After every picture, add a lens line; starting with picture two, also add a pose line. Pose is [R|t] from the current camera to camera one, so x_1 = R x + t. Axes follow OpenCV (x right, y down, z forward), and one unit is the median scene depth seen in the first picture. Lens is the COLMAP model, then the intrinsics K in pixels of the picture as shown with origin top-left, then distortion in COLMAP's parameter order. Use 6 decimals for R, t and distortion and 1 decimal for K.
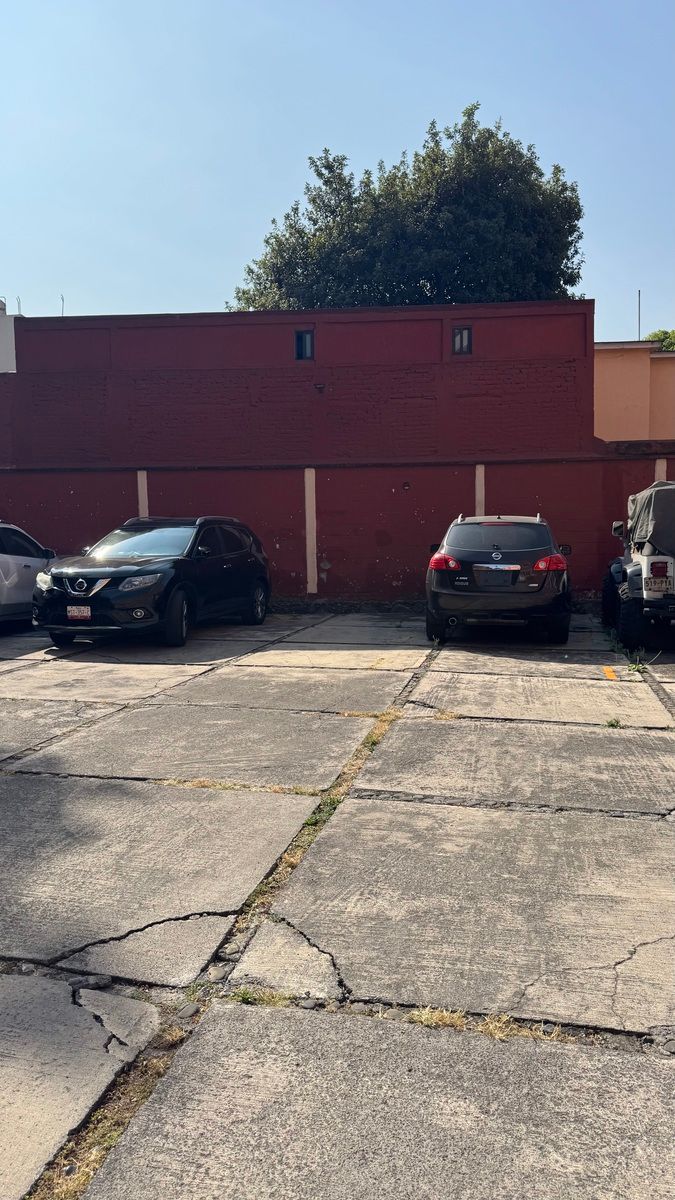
lens RADIAL K [[852.9, 0, 337.5], [0, 852.9, 600.0], [0, 0, 1]] dist [0.003007, -0.000248]
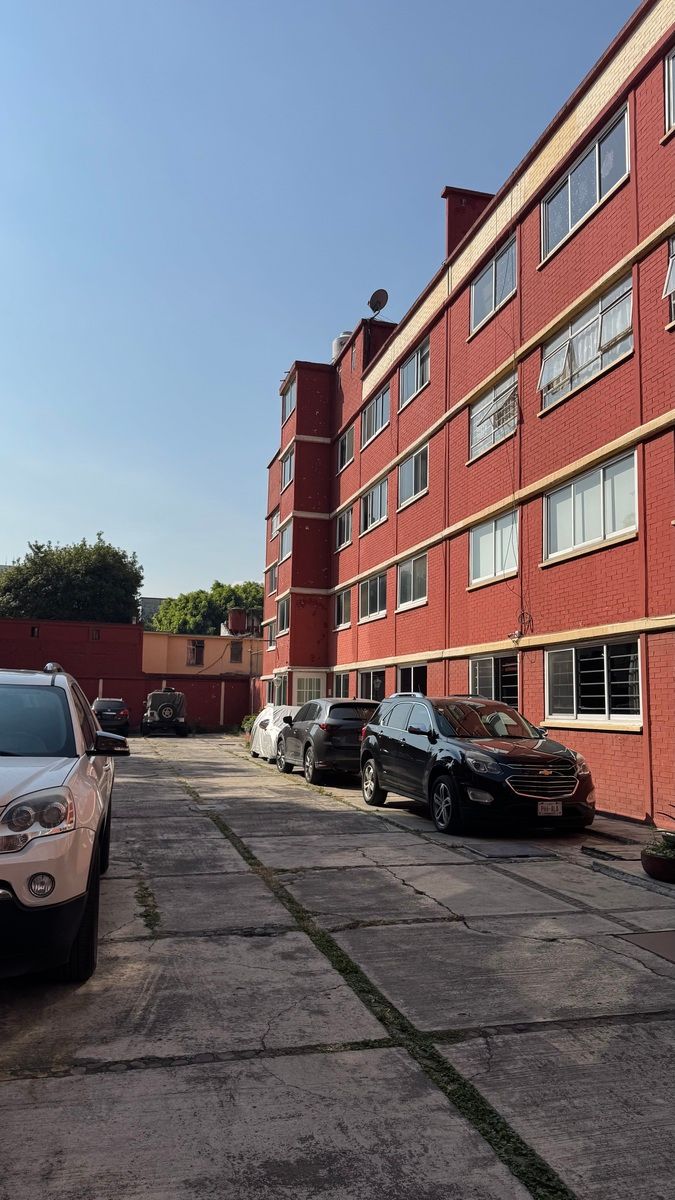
lens RADIAL K [[852.9, 0, 337.5], [0, 852.9, 600.0], [0, 0, 1]] dist [0.003007, -0.000248]
pose [[0.887003, 0.085740, 0.453734, -0.354926], [0.013255, 0.977478, -0.210622, 0.149676], [-0.461573, 0.192837, 0.865889, -1.492075]]
